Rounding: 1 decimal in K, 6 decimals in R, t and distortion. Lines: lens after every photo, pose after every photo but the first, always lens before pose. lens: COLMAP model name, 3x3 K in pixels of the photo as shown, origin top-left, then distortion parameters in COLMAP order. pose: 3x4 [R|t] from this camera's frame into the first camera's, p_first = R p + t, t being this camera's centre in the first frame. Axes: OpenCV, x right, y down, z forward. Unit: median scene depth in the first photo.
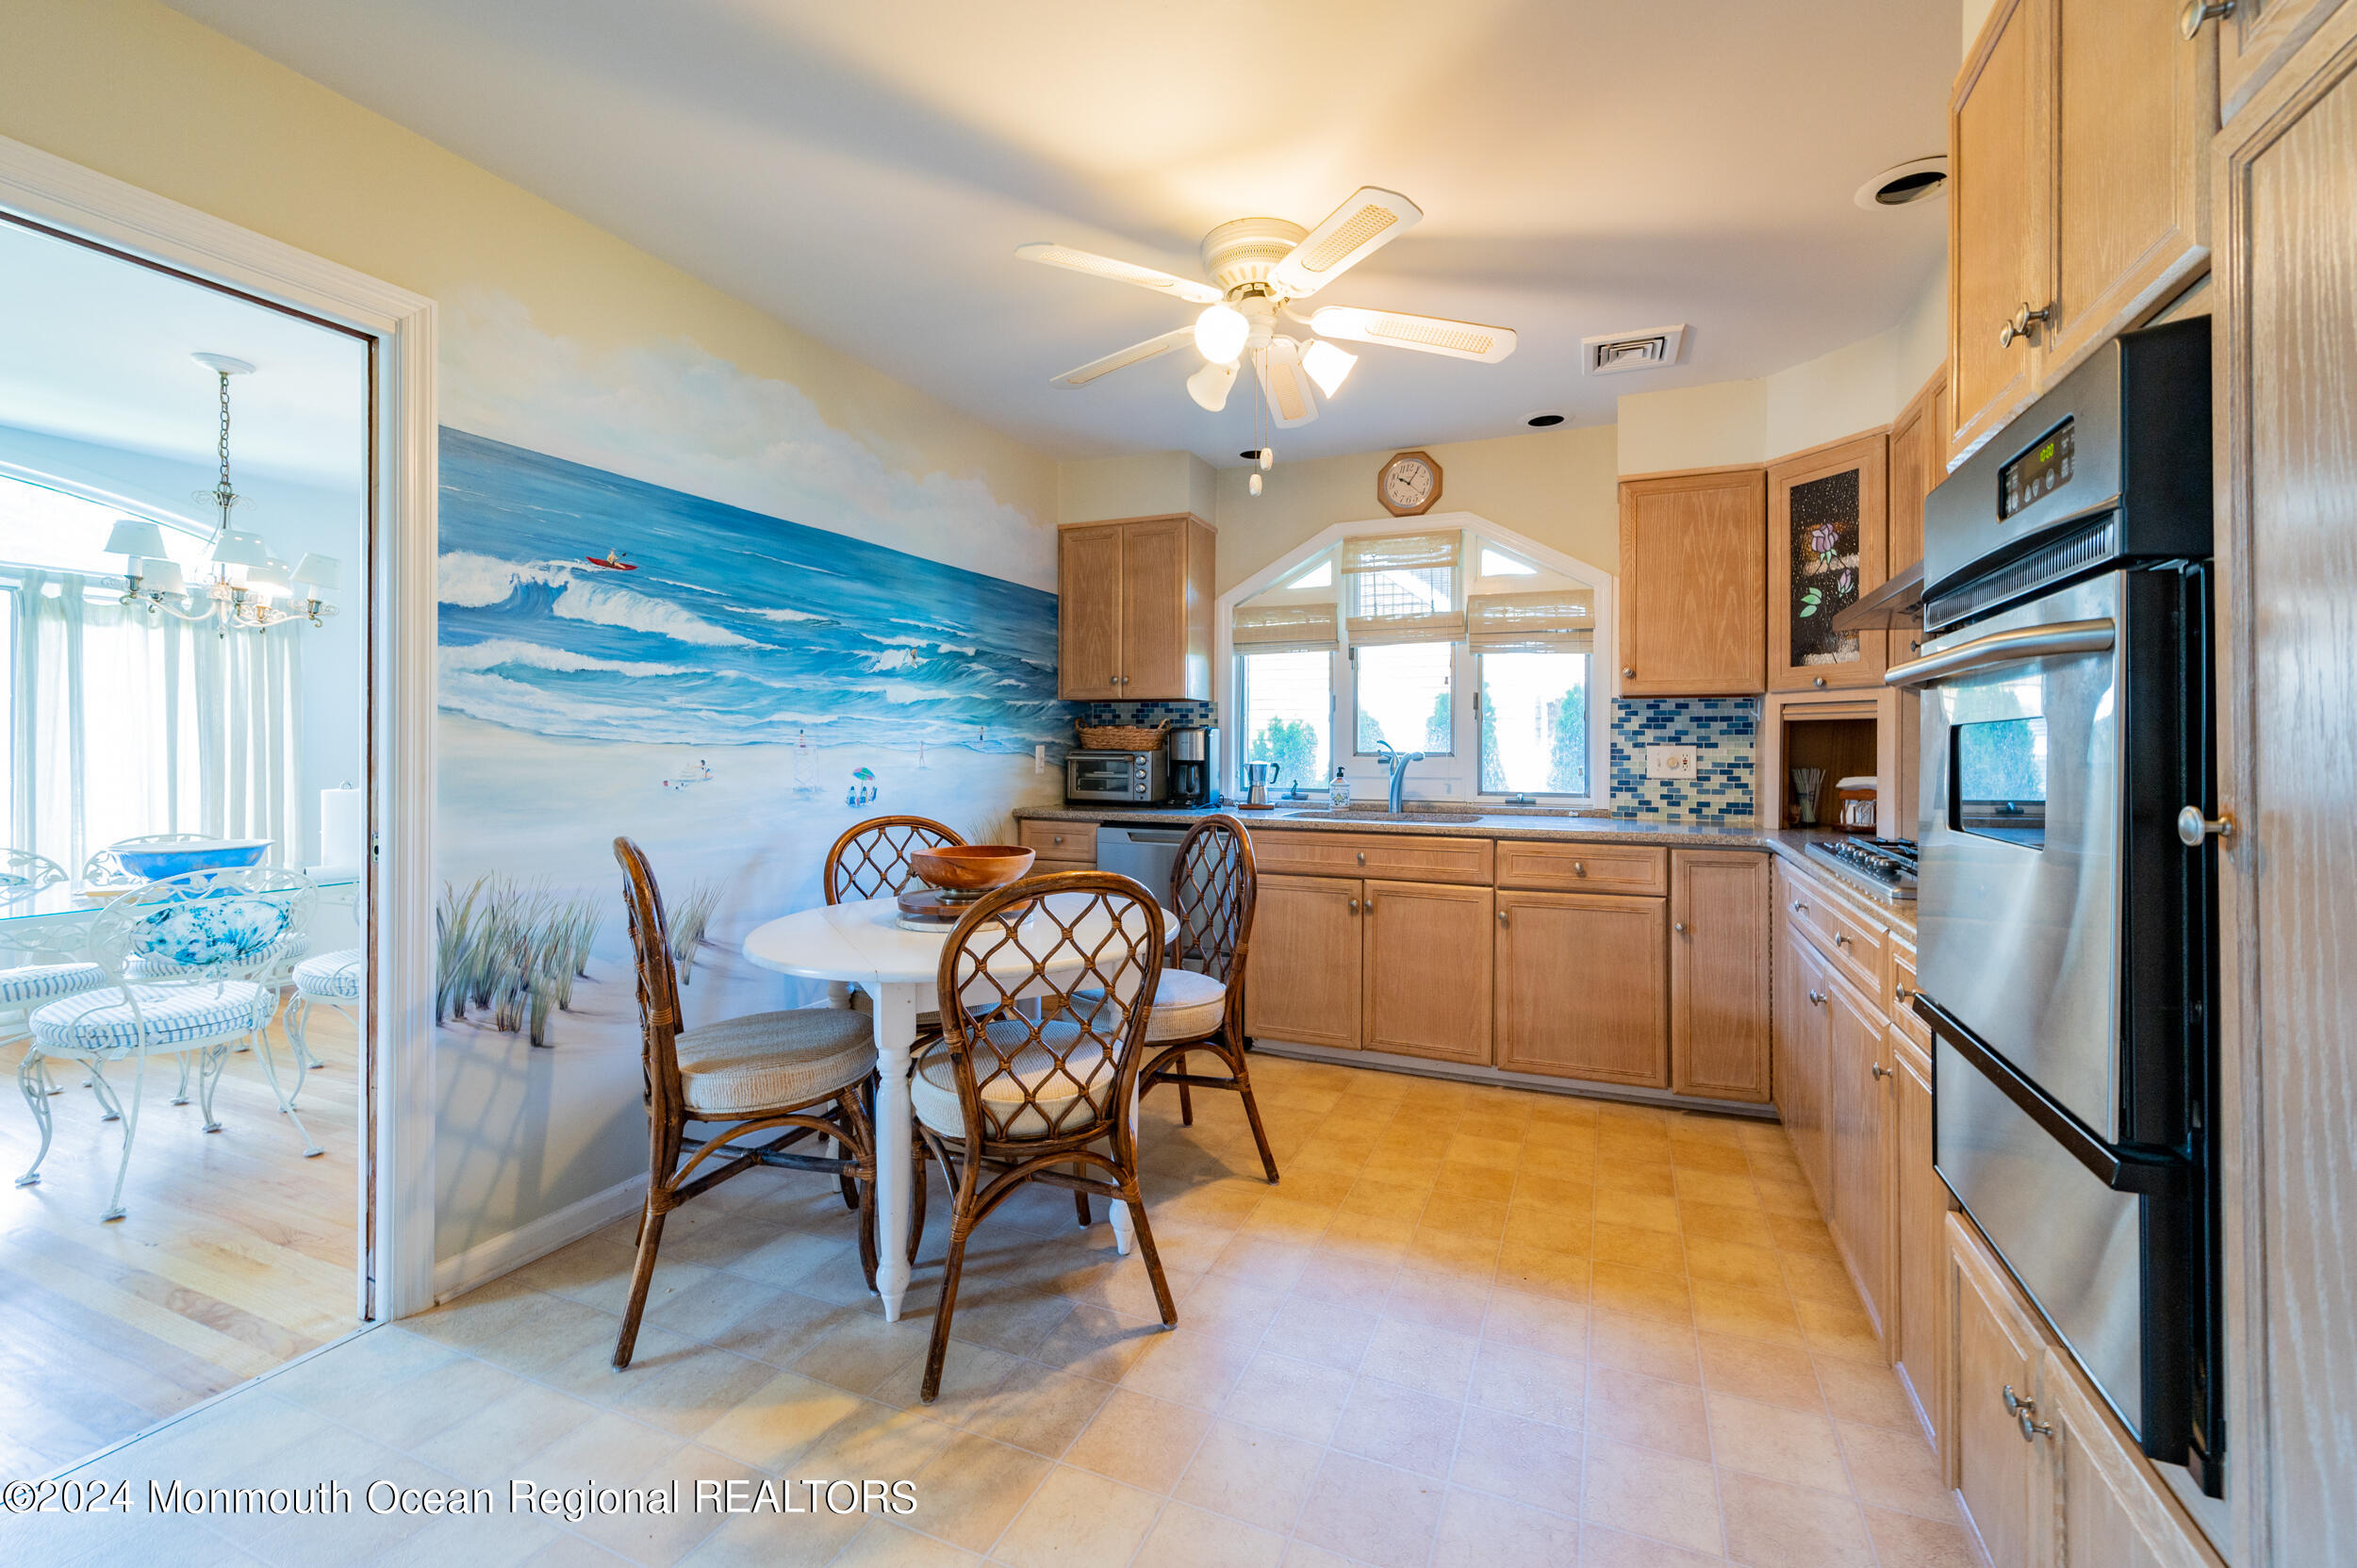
lens RADIAL K [[932.3, 0, 1206.3], [0, 932.3, 745.3], [0, 0, 1]] dist [-0.000094, 0.000199]
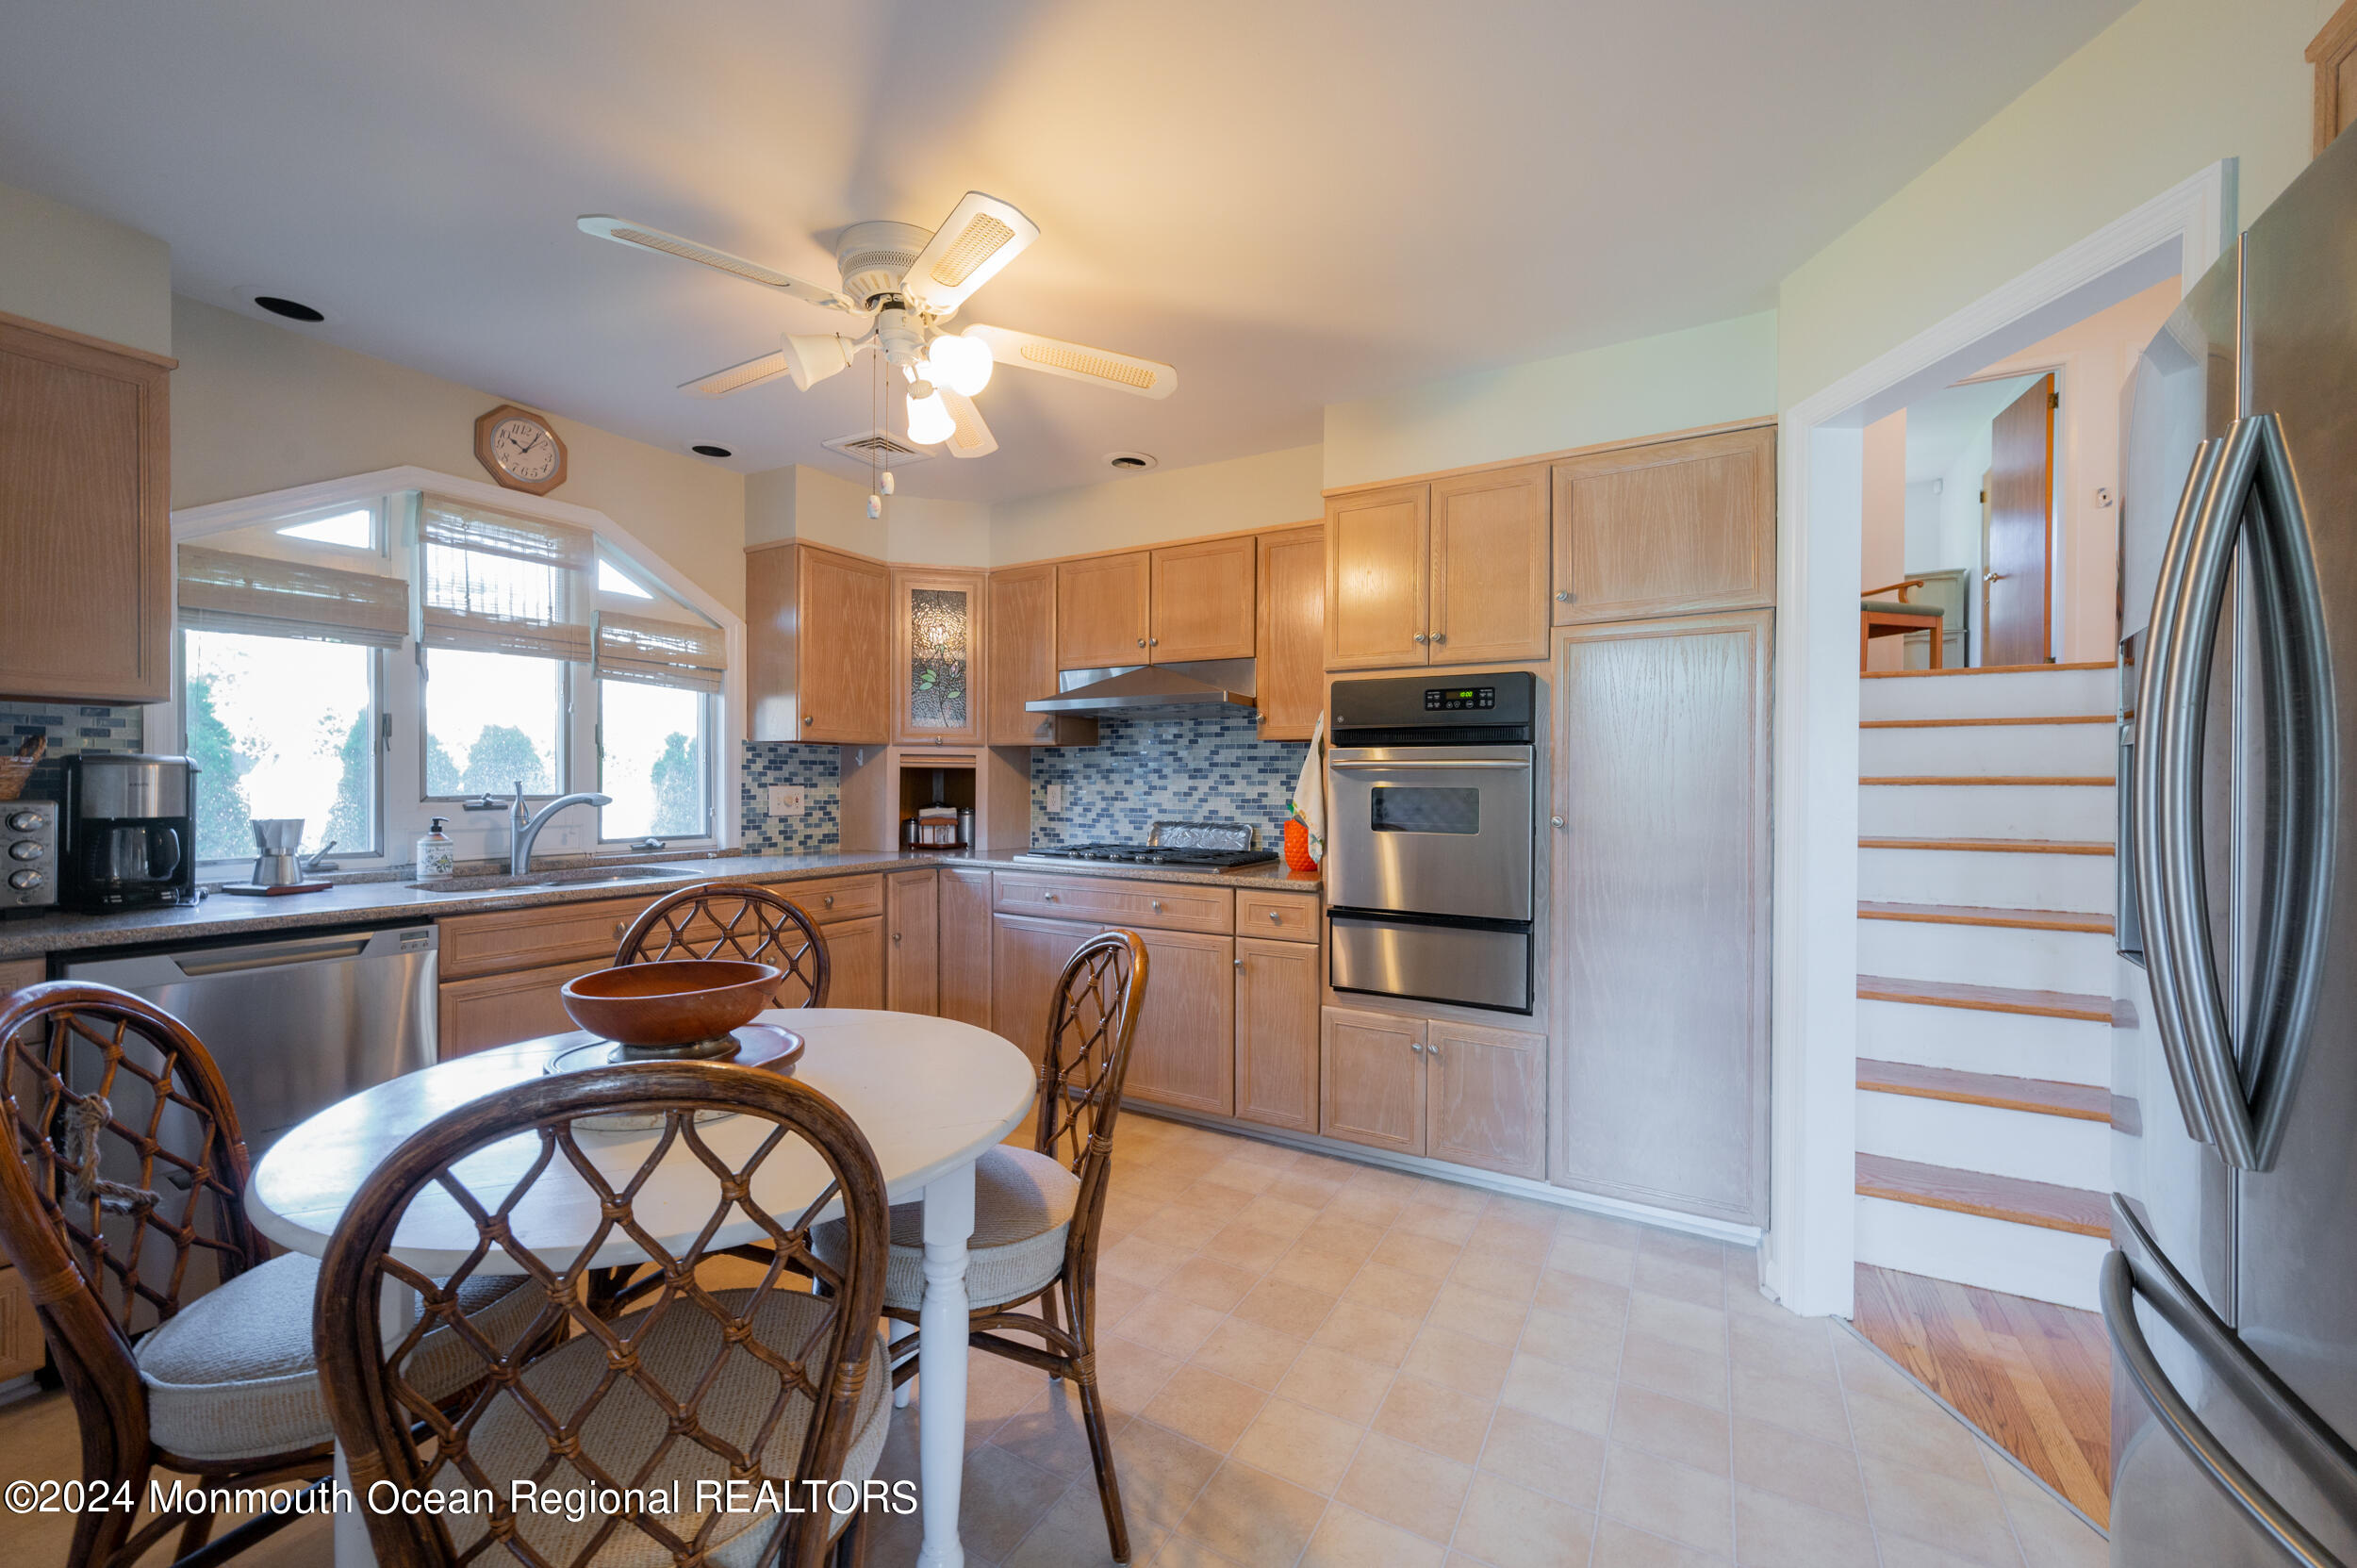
lens RADIAL K [[932.3, 0, 1175.5], [0, 932.3, 786.6], [0, 0, 1]] dist [-0.000094, 0.000199]
pose [[0.118565, -0.007085, 0.992921, -0.610771], [-0.007409, 0.999940, 0.008020, -0.012184], [-0.992919, -0.008307, 0.118506, 0.459227]]
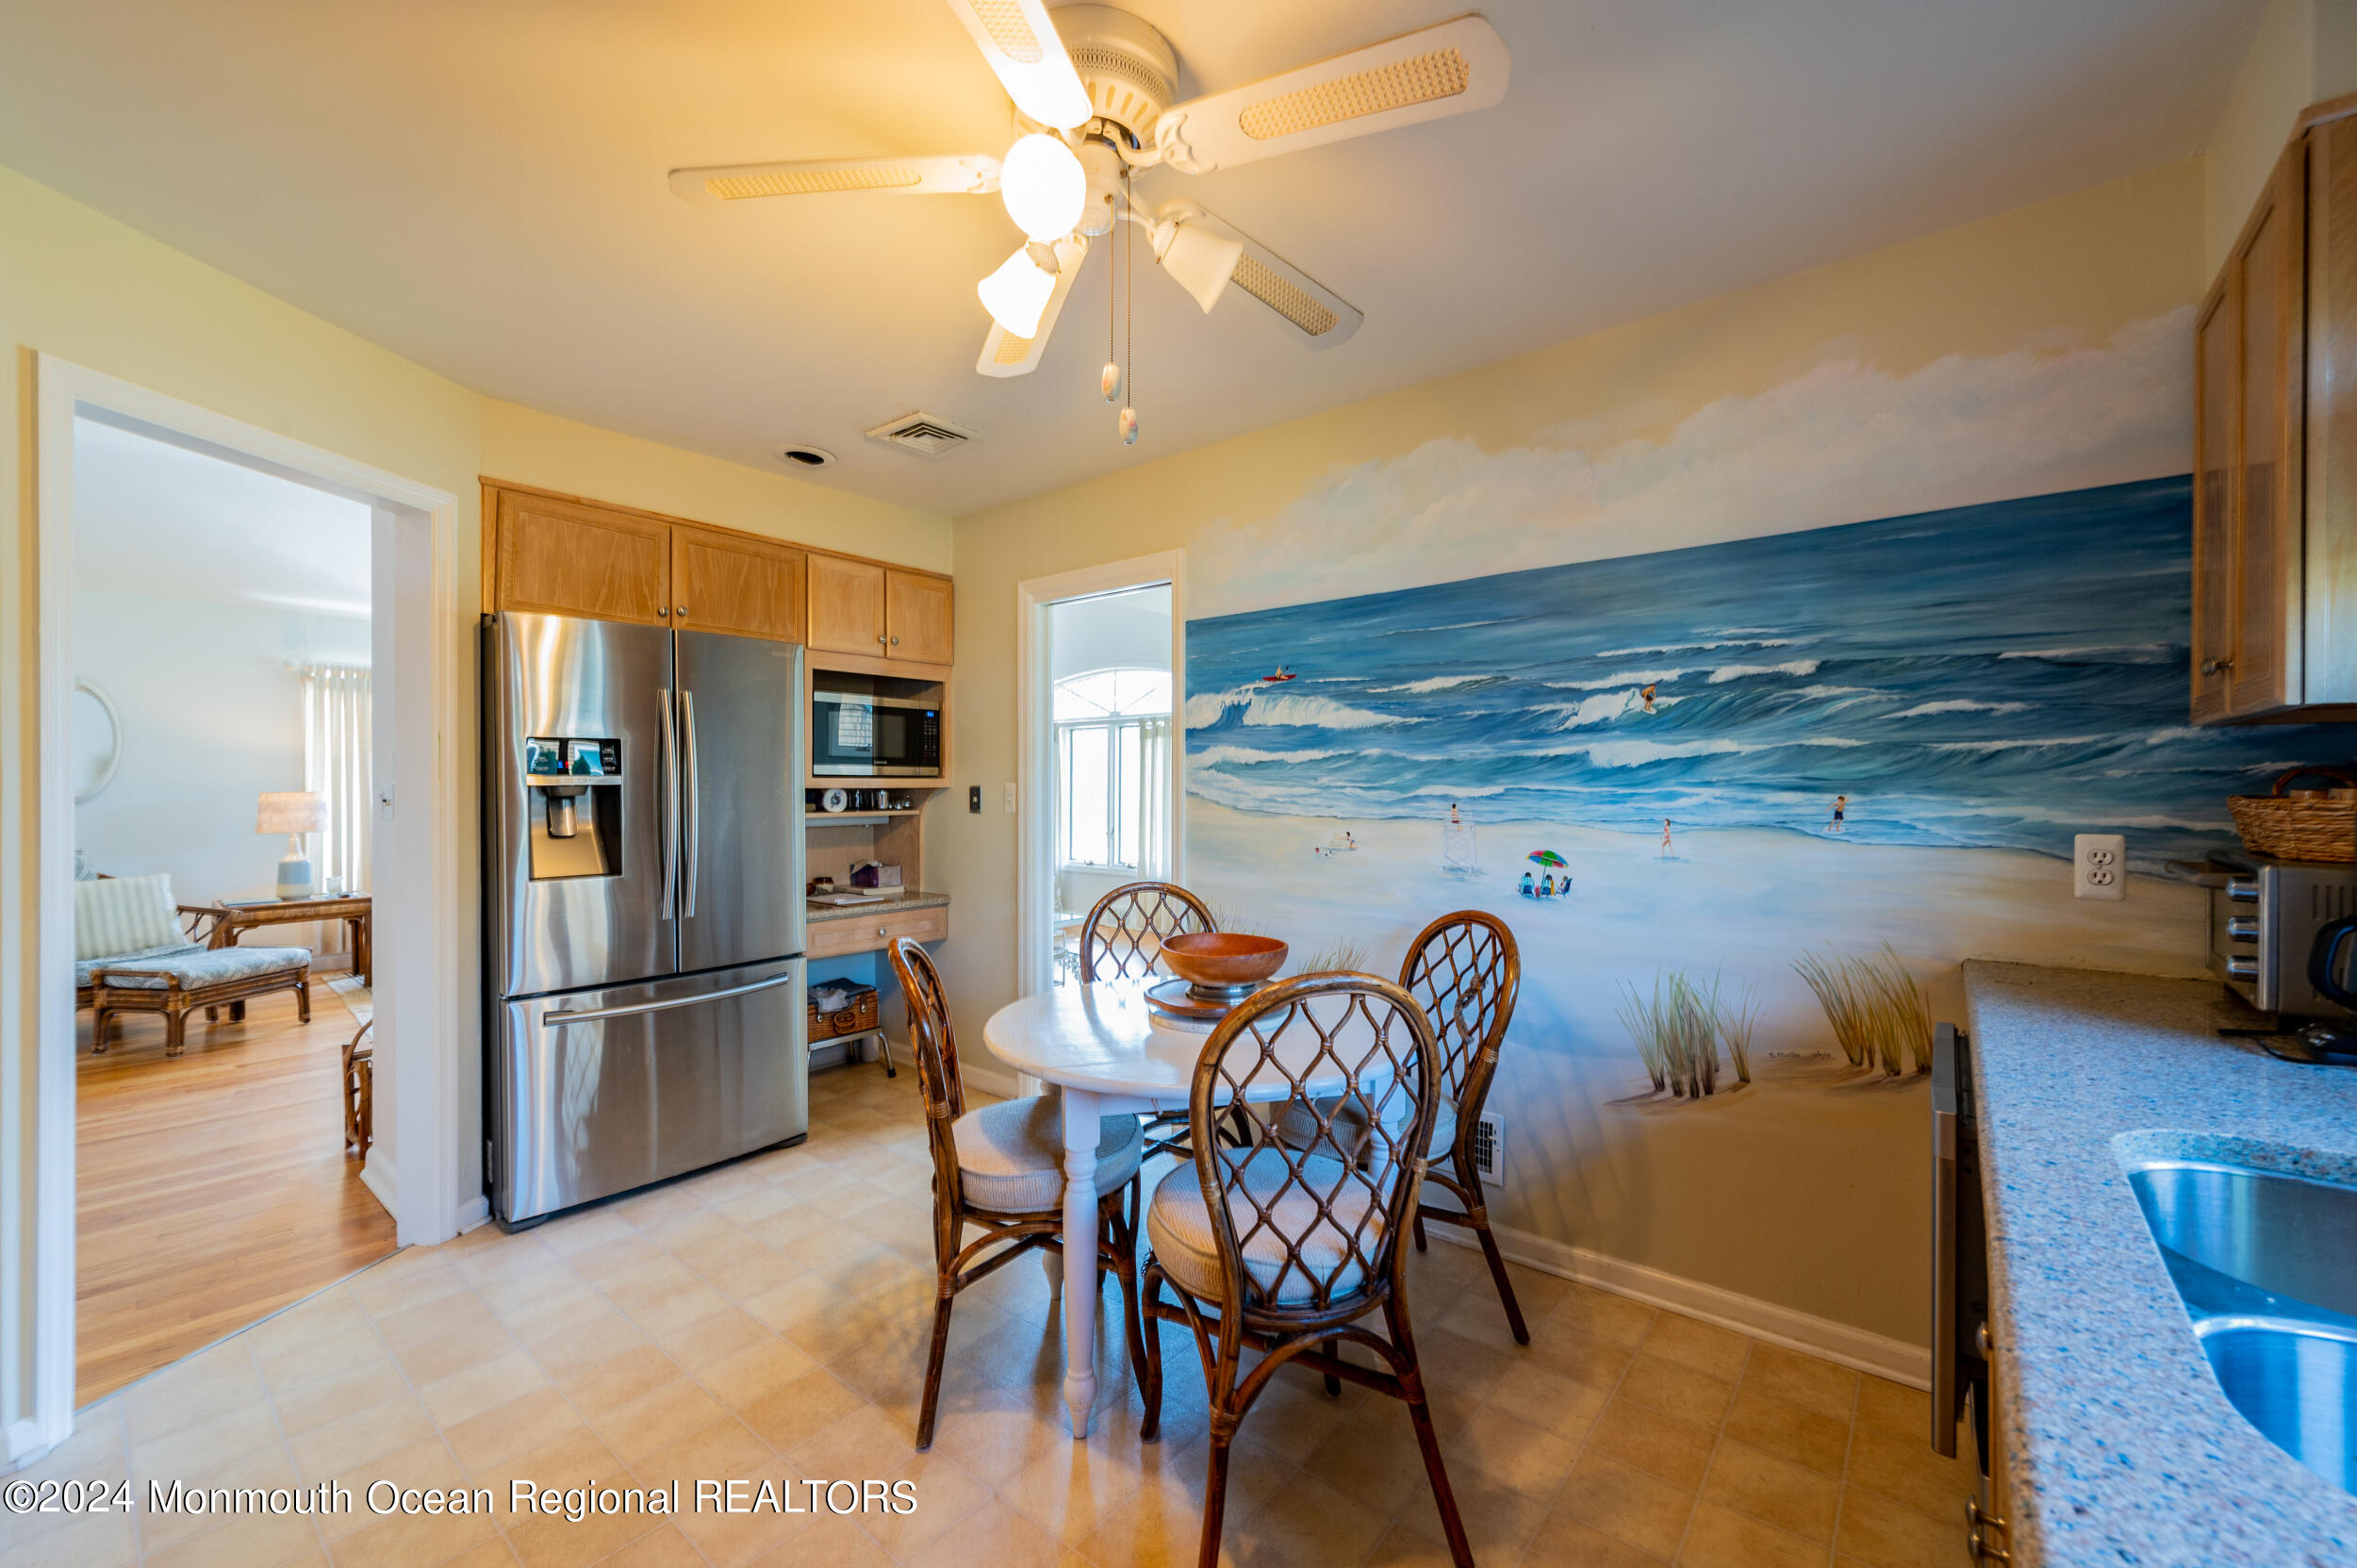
lens RADIAL K [[932.3, 0, 1177.2], [0, 932.3, 786.0], [0, 0, 1]] dist [-0.000094, 0.000199]
pose [[-0.274576, -0.004474, -0.961555, 0.486225], [0.000886, 0.999988, -0.004906, -0.027787], [0.961565, -0.002199, -0.274569, 0.911644]]
